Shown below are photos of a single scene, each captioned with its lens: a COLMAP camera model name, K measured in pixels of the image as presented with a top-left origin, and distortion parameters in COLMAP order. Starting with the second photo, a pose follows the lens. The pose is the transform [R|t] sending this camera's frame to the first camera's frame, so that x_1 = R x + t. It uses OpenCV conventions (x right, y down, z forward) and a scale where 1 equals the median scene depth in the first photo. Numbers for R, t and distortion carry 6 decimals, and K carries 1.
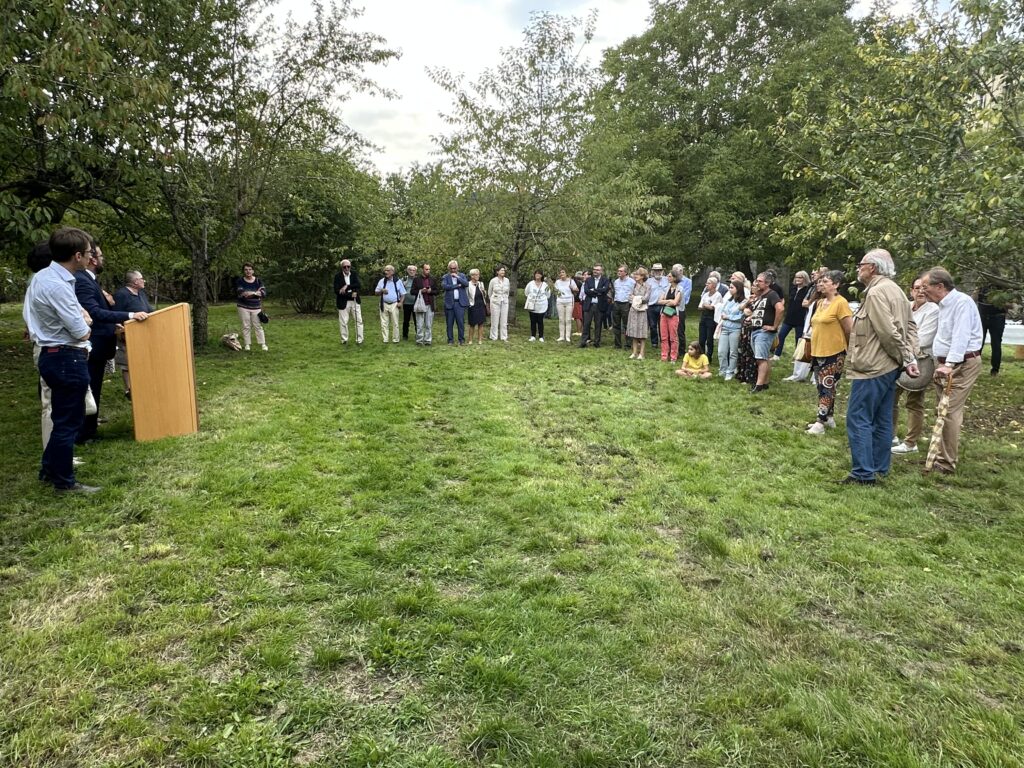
lens RADIAL K [[637.1, 0, 512.0], [0, 637.1, 384.0], [0, 0, 1]] dist [0.029718, 0.000237]
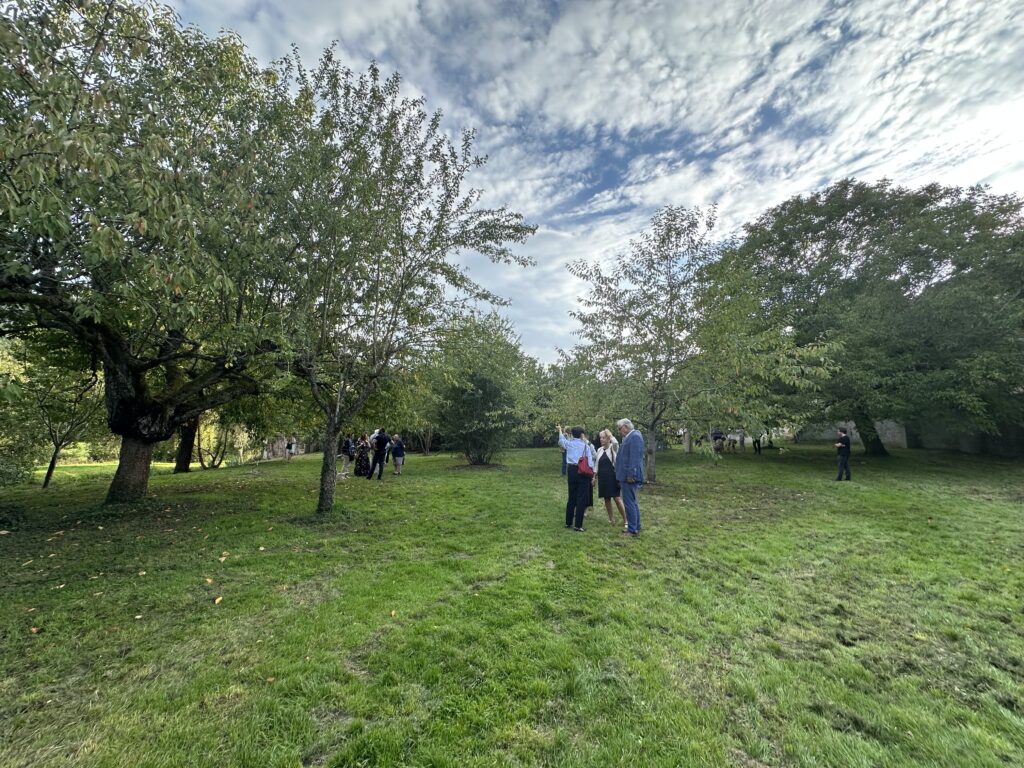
lens RADIAL K [[458.4, 0, 518.6], [0, 458.4, 384.1], [0, 0, 1]] dist [-0.015585, 0.000605]
pose [[0.967937, -0.032788, -0.249045, -0.015961], [-0.036197, 0.962892, -0.267449, -0.044908], [0.248572, 0.267888, 0.930832, 0.245062]]
